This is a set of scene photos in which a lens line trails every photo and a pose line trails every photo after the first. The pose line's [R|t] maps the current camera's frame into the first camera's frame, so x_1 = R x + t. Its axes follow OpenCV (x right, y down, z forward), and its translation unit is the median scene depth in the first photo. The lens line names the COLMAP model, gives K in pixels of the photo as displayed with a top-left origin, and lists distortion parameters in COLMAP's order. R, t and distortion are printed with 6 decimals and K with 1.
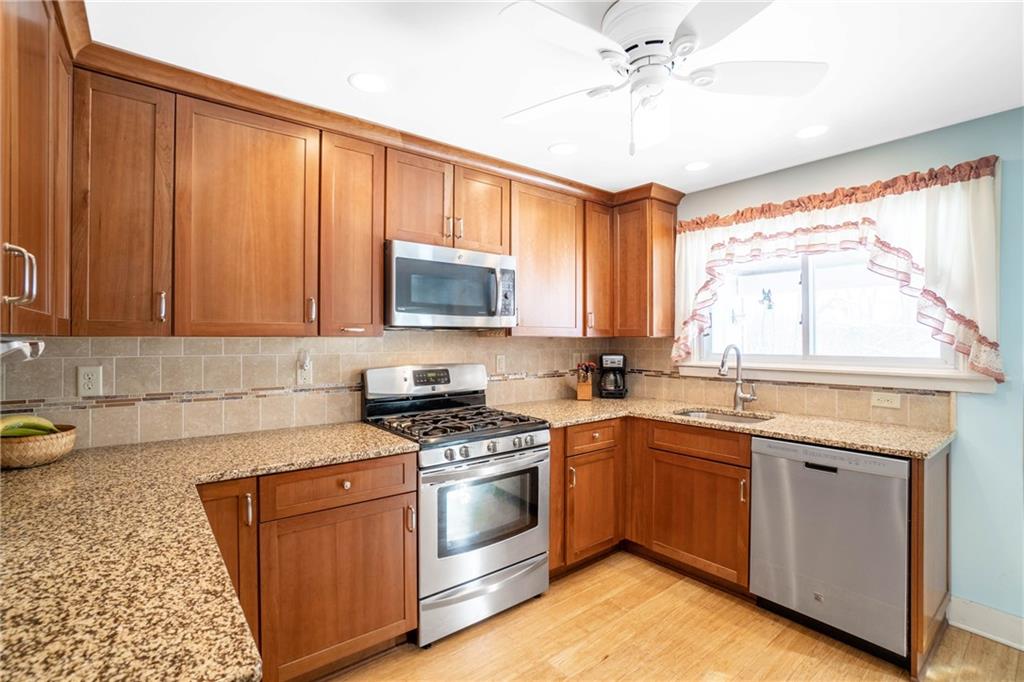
lens RADIAL K [[457.0, 0, 506.8], [0, 457.0, 338.9], [0, 0, 1]] dist [-0.034374, 0.003516]
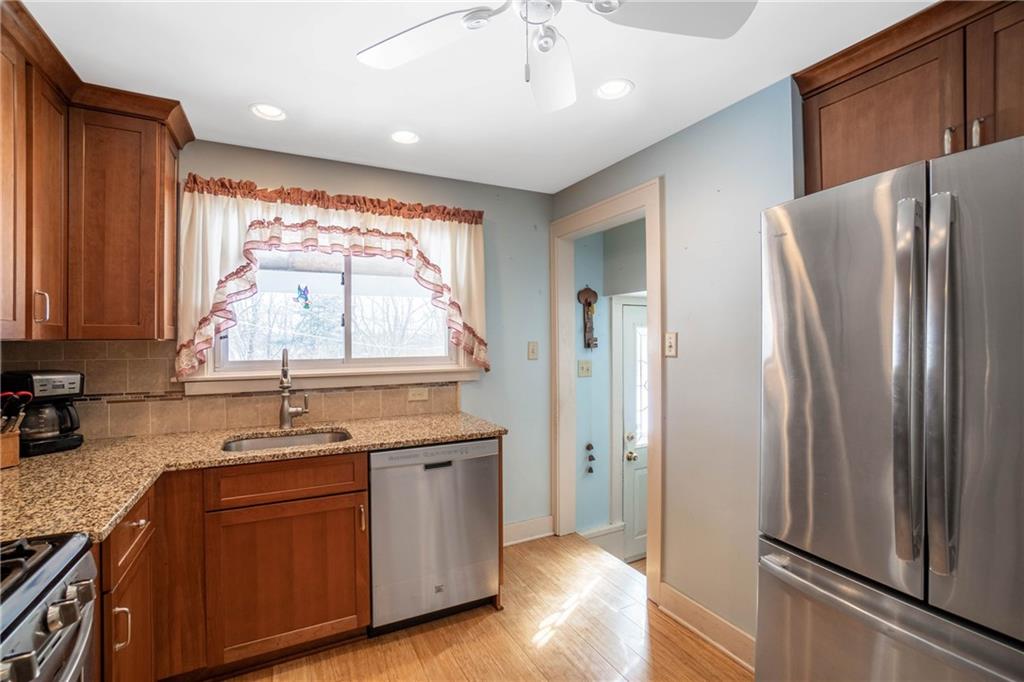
lens RADIAL K [[457.0, 0, 503.1], [0, 457.0, 338.5], [0, 0, 1]] dist [-0.034374, 0.003516]
pose [[0.210129, -0.000912, 0.977673, -0.247754], [0.003576, 0.999994, 0.000164, -0.006174], [-0.977667, 0.003462, 0.210131, 0.505475]]
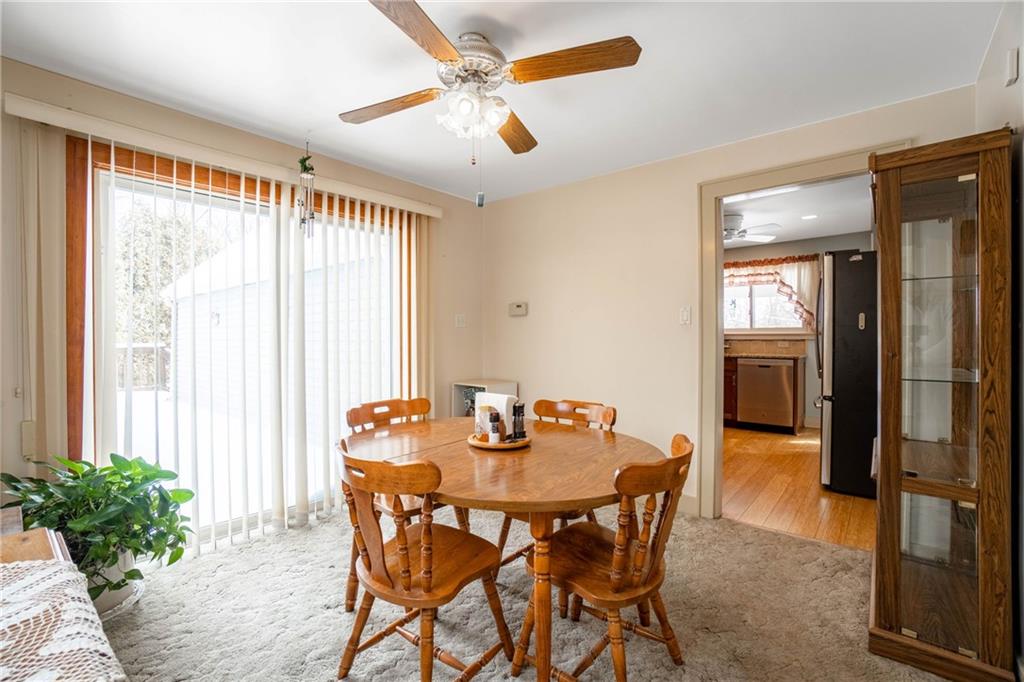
lens RADIAL K [[457.0, 0, 513.3], [0, 457.0, 338.7], [0, 0, 1]] dist [-0.034374, 0.003516]
pose [[0.978273, -0.011908, 0.206979, -1.100442], [0.009590, 0.999880, 0.012198, 0.055906], [-0.207099, -0.009948, 0.978269, -1.108999]]
